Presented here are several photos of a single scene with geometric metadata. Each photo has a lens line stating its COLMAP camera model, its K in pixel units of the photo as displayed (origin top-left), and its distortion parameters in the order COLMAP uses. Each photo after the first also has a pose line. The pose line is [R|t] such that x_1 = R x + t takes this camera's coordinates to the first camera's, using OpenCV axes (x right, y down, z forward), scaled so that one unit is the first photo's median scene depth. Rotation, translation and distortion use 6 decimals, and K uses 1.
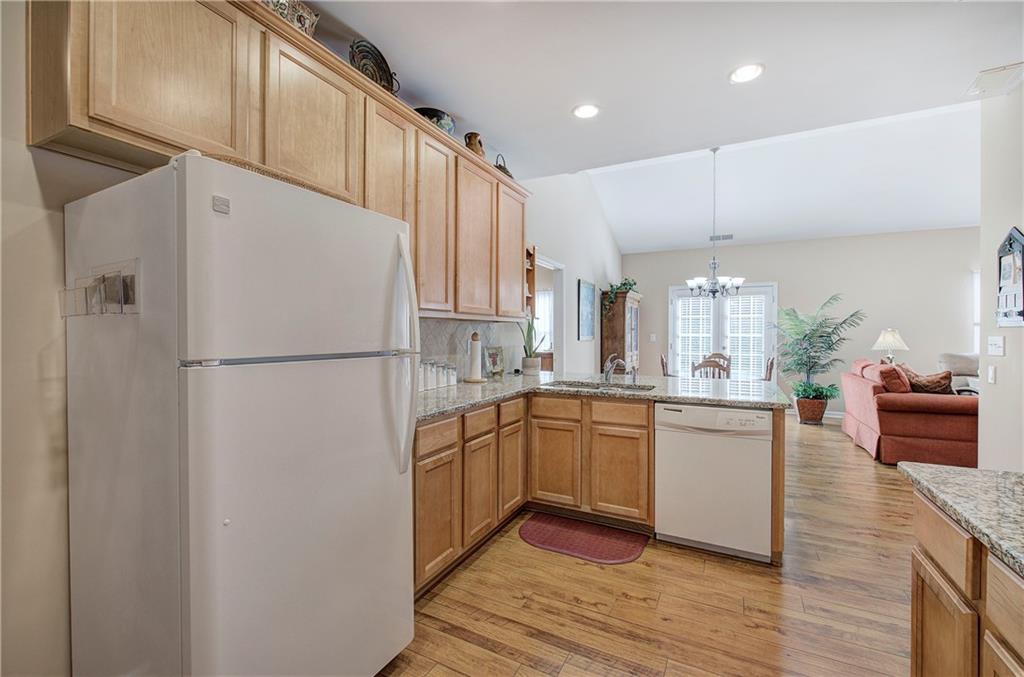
lens RADIAL K [[433.3, 0, 516.1], [0, 433.3, 338.0], [0, 0, 1]] dist [-0.000782, 0.001080]
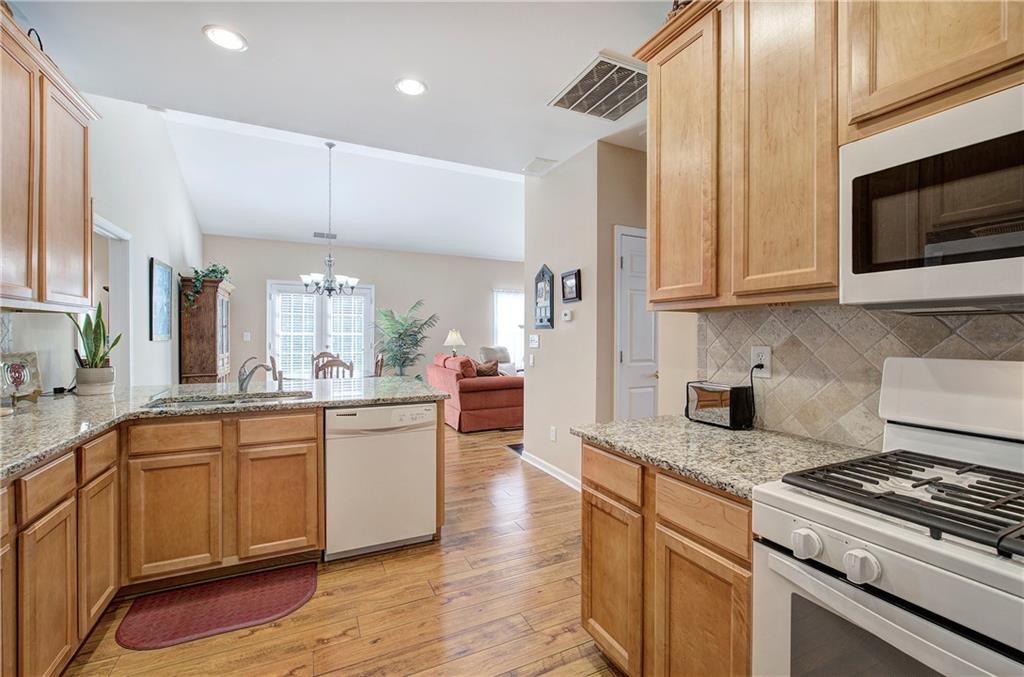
lens RADIAL K [[433.3, 0, 513.9], [0, 433.3, 337.7], [0, 0, 1]] dist [-0.000782, 0.001080]
pose [[0.602909, -0.005621, 0.797790, -0.142499], [0.003668, 0.999984, 0.004274, -0.001265], [-0.797801, 0.000350, 0.602921, 0.139050]]
